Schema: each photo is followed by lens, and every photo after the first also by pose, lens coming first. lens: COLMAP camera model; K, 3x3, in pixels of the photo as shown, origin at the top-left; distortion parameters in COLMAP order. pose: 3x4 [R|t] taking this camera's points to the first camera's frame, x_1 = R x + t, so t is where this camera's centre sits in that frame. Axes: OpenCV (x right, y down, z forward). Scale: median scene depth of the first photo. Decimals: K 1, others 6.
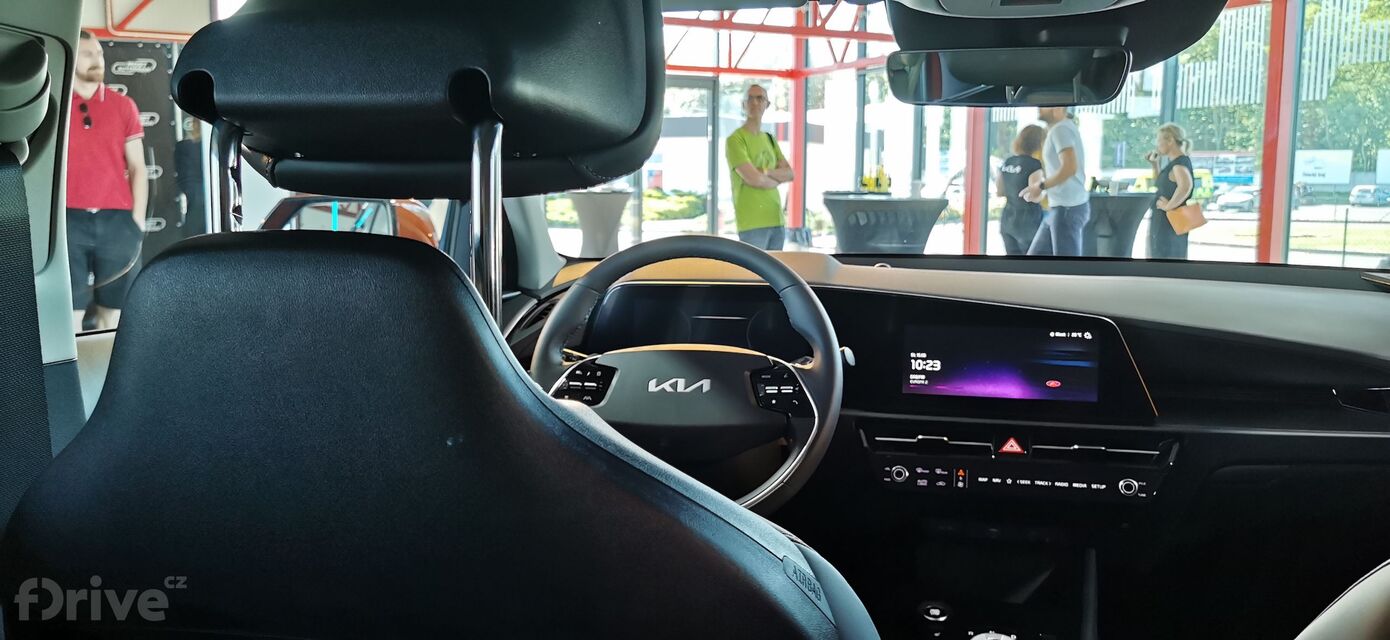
lens RADIAL K [[1074.0, 0, 694.6], [0, 1074.0, 326.5], [0, 0, 1]] dist [0.017938, -0.034952]
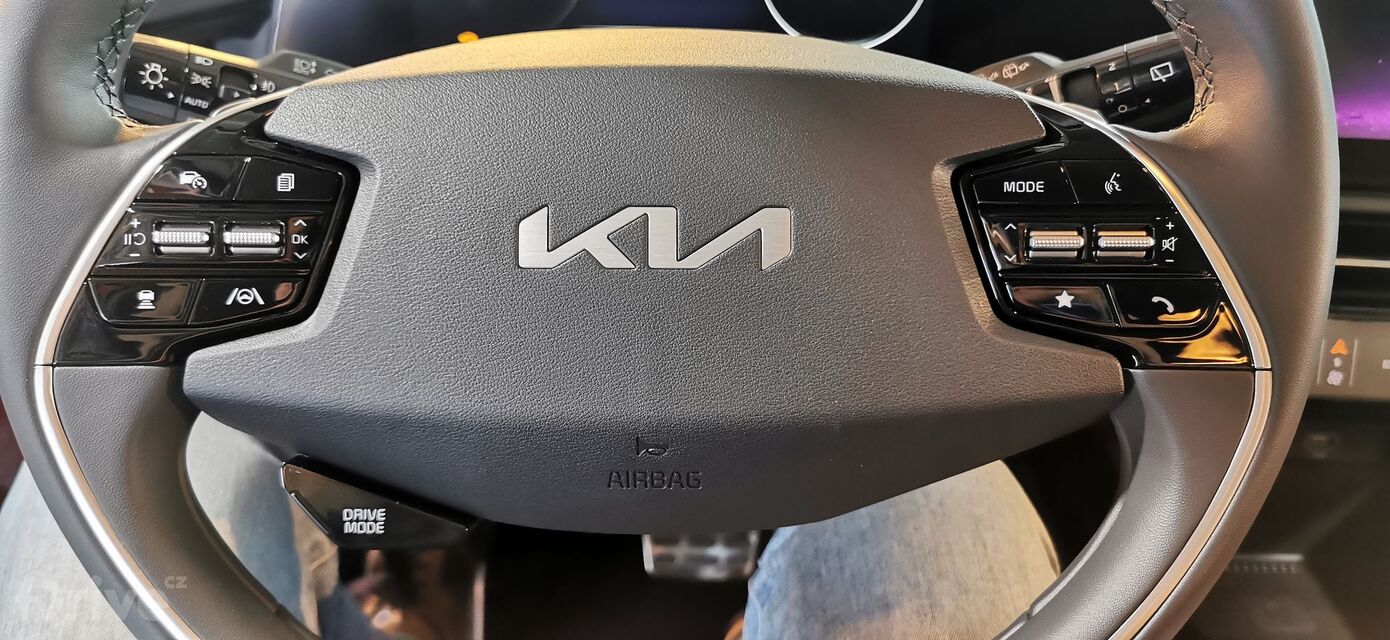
lens RADIAL K [[1074.0, 0, 694.9], [0, 1074.0, 327.5], [0, 0, 1]] dist [0.017938, -0.034952]
pose [[0.981274, -0.071534, 0.178840, -0.042069], [0.001197, 0.930727, 0.365712, -0.009637], [-0.192612, -0.358650, 0.913384, 0.683796]]
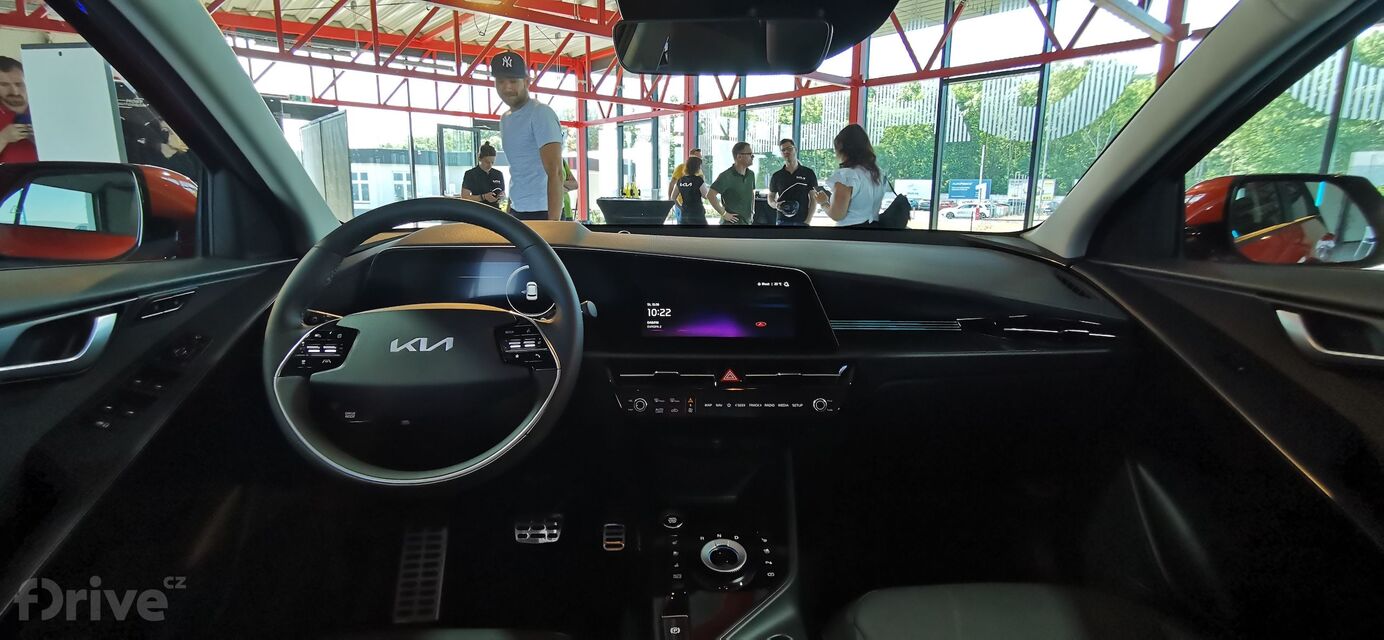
lens RADIAL K [[619.9, 0, 686.0], [0, 619.9, 316.5], [0, 0, 1]] dist [-0.002640, 0.000646]
pose [[0.969179, -0.040419, 0.243021, 0.075619], [0.026264, 0.997779, 0.061209, -0.001052], [-0.244955, -0.052940, 0.968088, 0.323563]]
